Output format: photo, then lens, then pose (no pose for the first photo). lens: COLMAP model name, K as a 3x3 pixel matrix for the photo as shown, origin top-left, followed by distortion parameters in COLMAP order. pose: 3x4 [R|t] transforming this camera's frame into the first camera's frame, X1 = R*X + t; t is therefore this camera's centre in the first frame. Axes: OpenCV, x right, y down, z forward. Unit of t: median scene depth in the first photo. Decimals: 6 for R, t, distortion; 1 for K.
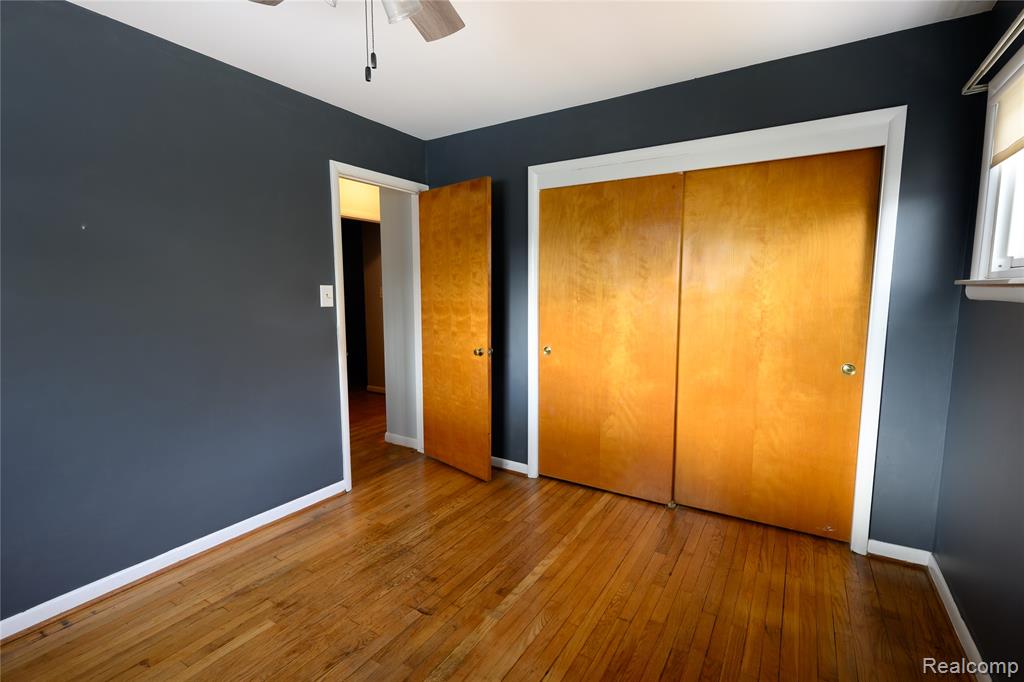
lens RADIAL K [[470.9, 0, 508.1], [0, 470.9, 341.9], [0, 0, 1]] dist [0.000191, 0.000437]
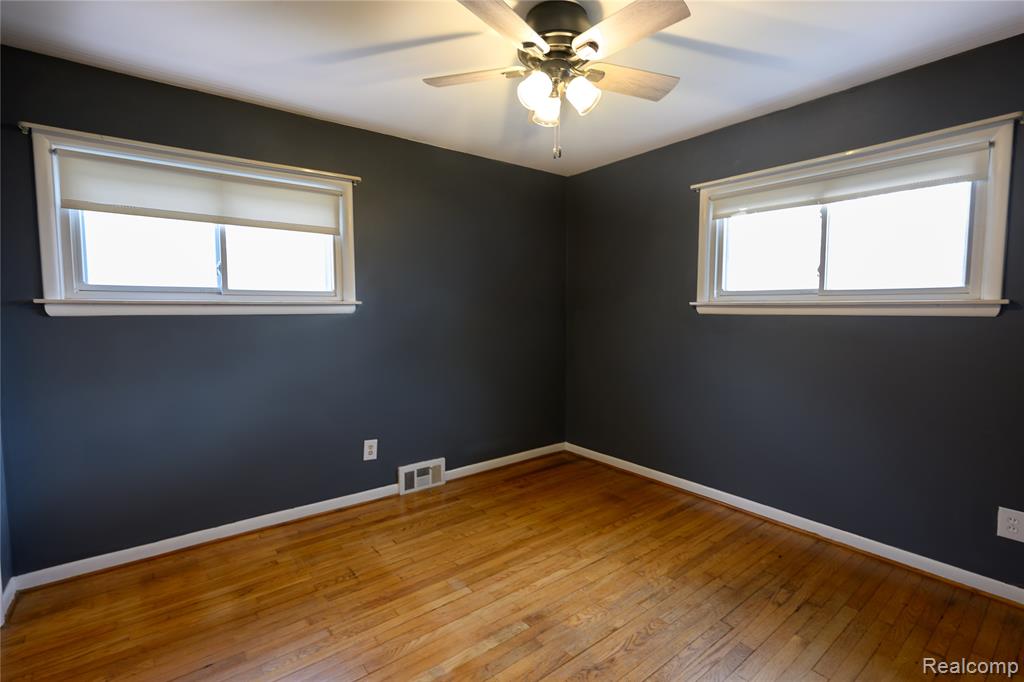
lens RADIAL K [[470.9, 0, 508.1], [0, 470.9, 341.9], [0, 0, 1]] dist [0.000191, 0.000437]
pose [[-0.937992, -0.019874, 0.346086, -0.325039], [0.042975, 0.983987, 0.172982, -0.129773], [-0.343982, 0.177129, -0.922118, 1.218649]]
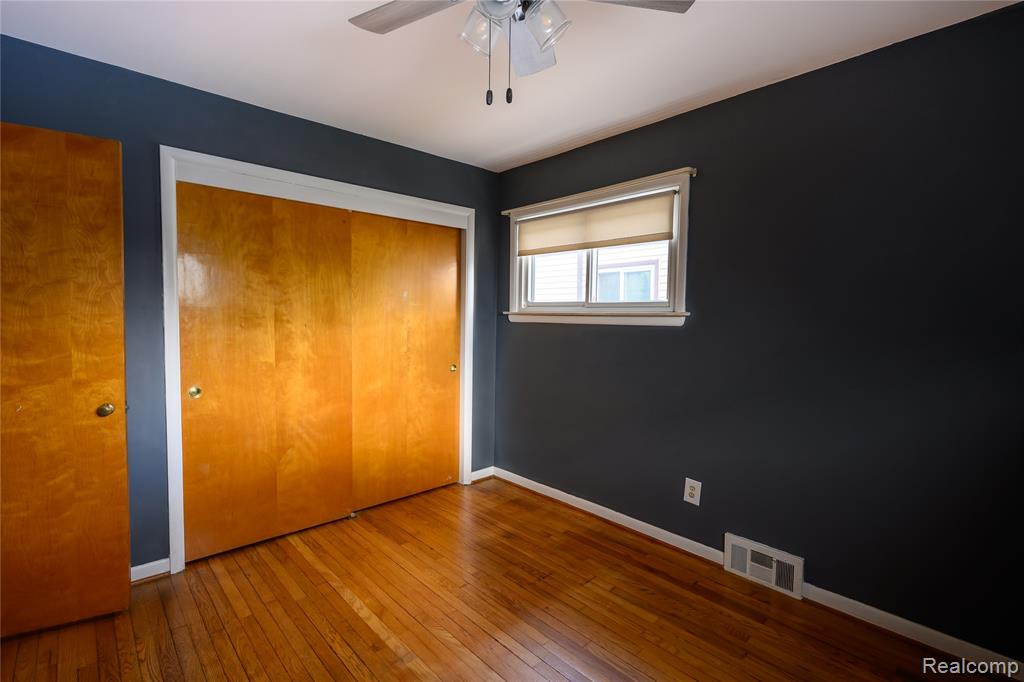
lens RADIAL K [[470.9, 0, 508.1], [0, 470.9, 341.9], [0, 0, 1]] dist [0.000191, 0.000437]
pose [[0.263338, -0.048823, 0.963467, -0.627570], [0.093596, 0.995300, 0.024854, -0.042331], [-0.960153, 0.083631, 0.266670, 0.369337]]
